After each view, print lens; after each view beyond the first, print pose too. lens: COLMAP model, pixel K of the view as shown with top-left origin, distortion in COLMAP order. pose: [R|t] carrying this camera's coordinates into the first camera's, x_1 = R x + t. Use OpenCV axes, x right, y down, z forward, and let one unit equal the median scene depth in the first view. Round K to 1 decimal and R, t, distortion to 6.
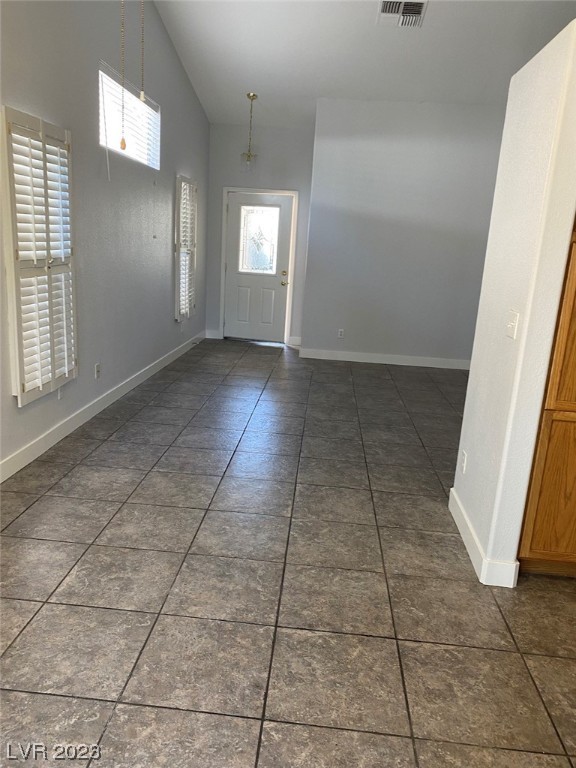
lens RADIAL K [[582.9, 0, 276.4], [0, 582.9, 377.9], [0, 0, 1]] dist [0.024404, -0.040672]
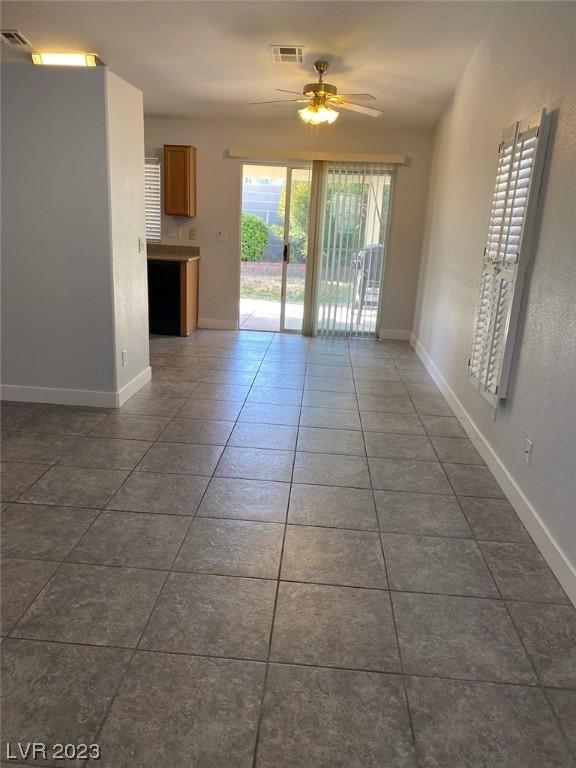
lens RADIAL K [[582.9, 0, 284.6], [0, 582.9, 385.1], [0, 0, 1]] dist [0.024404, -0.040672]
pose [[-0.993315, -0.103169, -0.051792, 0.003897], [-0.115276, 0.862612, 0.492557, -0.407244], [-0.006140, 0.495234, -0.868738, 1.711187]]
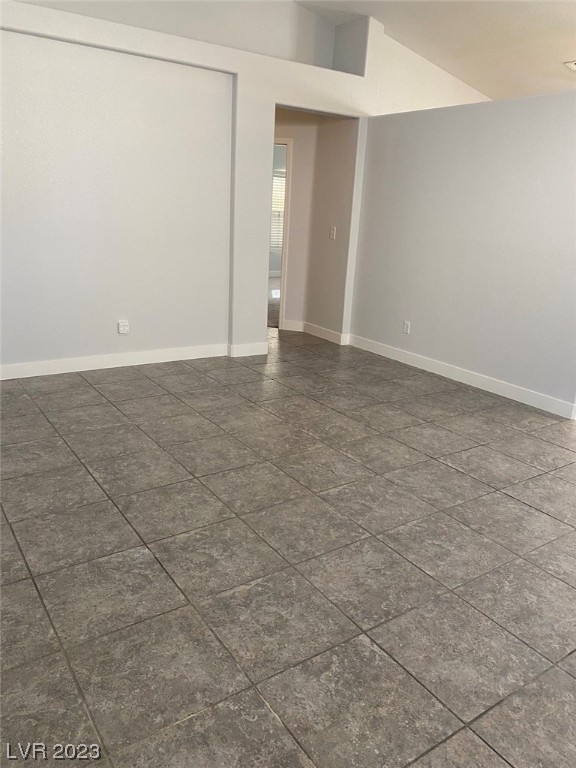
lens RADIAL K [[582.9, 0, 292.0], [0, 582.9, 380.3], [0, 0, 1]] dist [0.024404, -0.040672]
pose [[-0.632591, -0.316247, 0.706977, -0.160145], [0.088452, 0.877361, 0.471608, -0.425245], [-0.769419, 0.360868, -0.527038, 1.743084]]
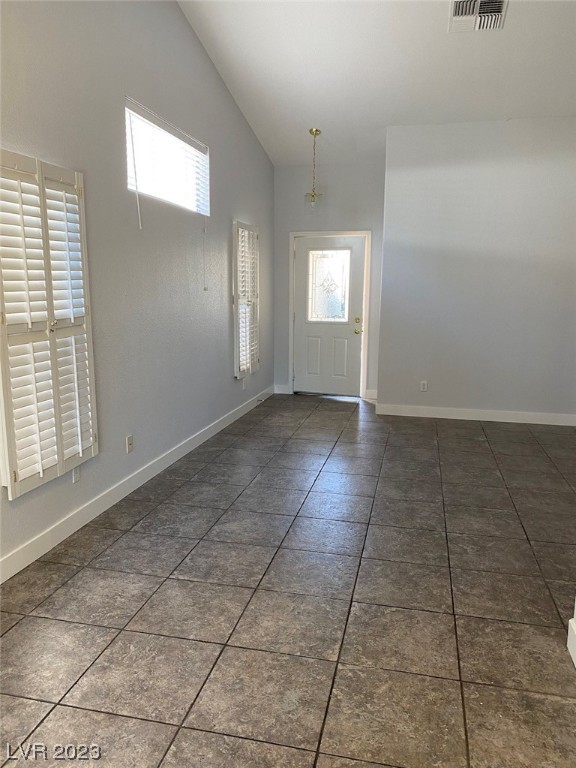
lens RADIAL K [[582.9, 0, 280.2], [0, 582.9, 383.3], [0, 0, 1]] dist [0.024404, -0.040672]
pose [[0.987988, -0.026266, -0.152282, 0.056456], [0.015702, 0.997412, -0.070164, -0.041806], [0.153731, 0.066930, 0.985843, 0.191798]]
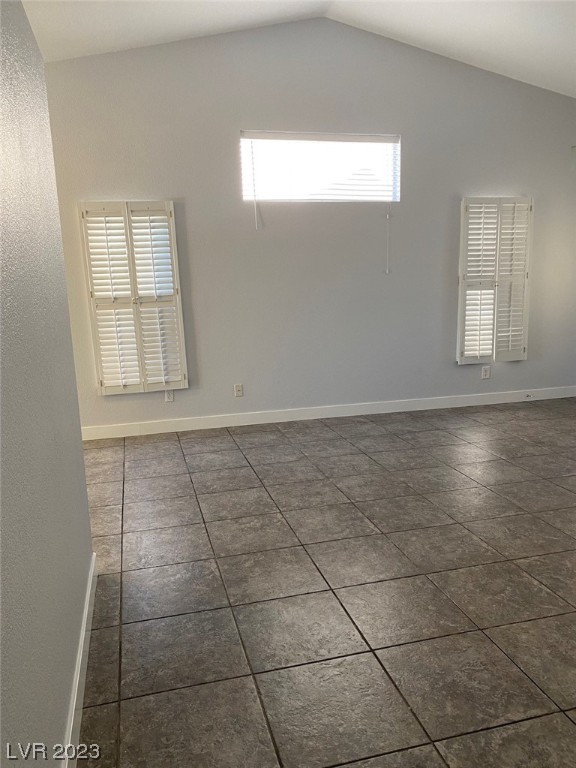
lens RADIAL K [[582.9, 0, 283.0], [0, 582.9, 393.2], [0, 0, 1]] dist [0.024404, -0.040672]
pose [[0.331209, 0.116039, -0.936395, 0.930086], [-0.167895, 0.983820, 0.062531, -0.106681], [0.928500, 0.136506, 0.345332, 0.759335]]
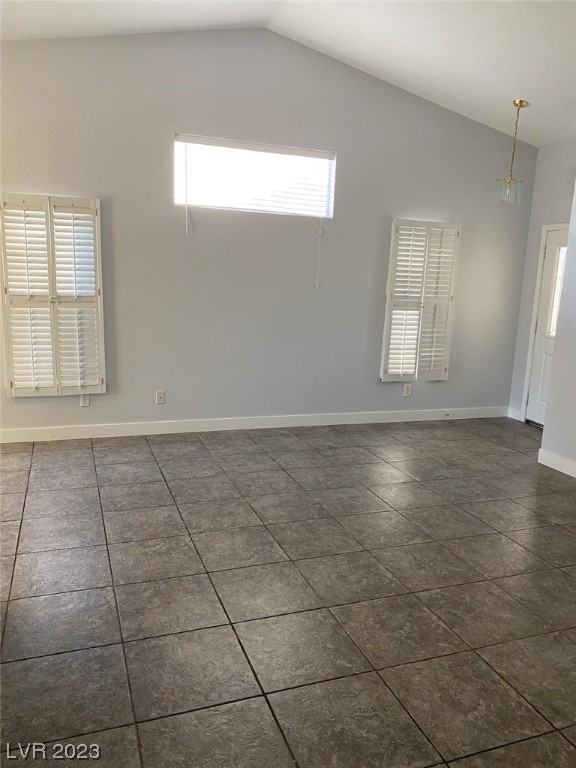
lens RADIAL K [[582.9, 0, 286.2], [0, 582.9, 382.8], [0, 0, 1]] dist [0.024404, -0.040672]
pose [[0.428352, 0.124540, -0.894988, 0.921622], [-0.221684, 0.974671, 0.029528, -0.144702], [0.875997, 0.185756, 0.445111, 0.786707]]
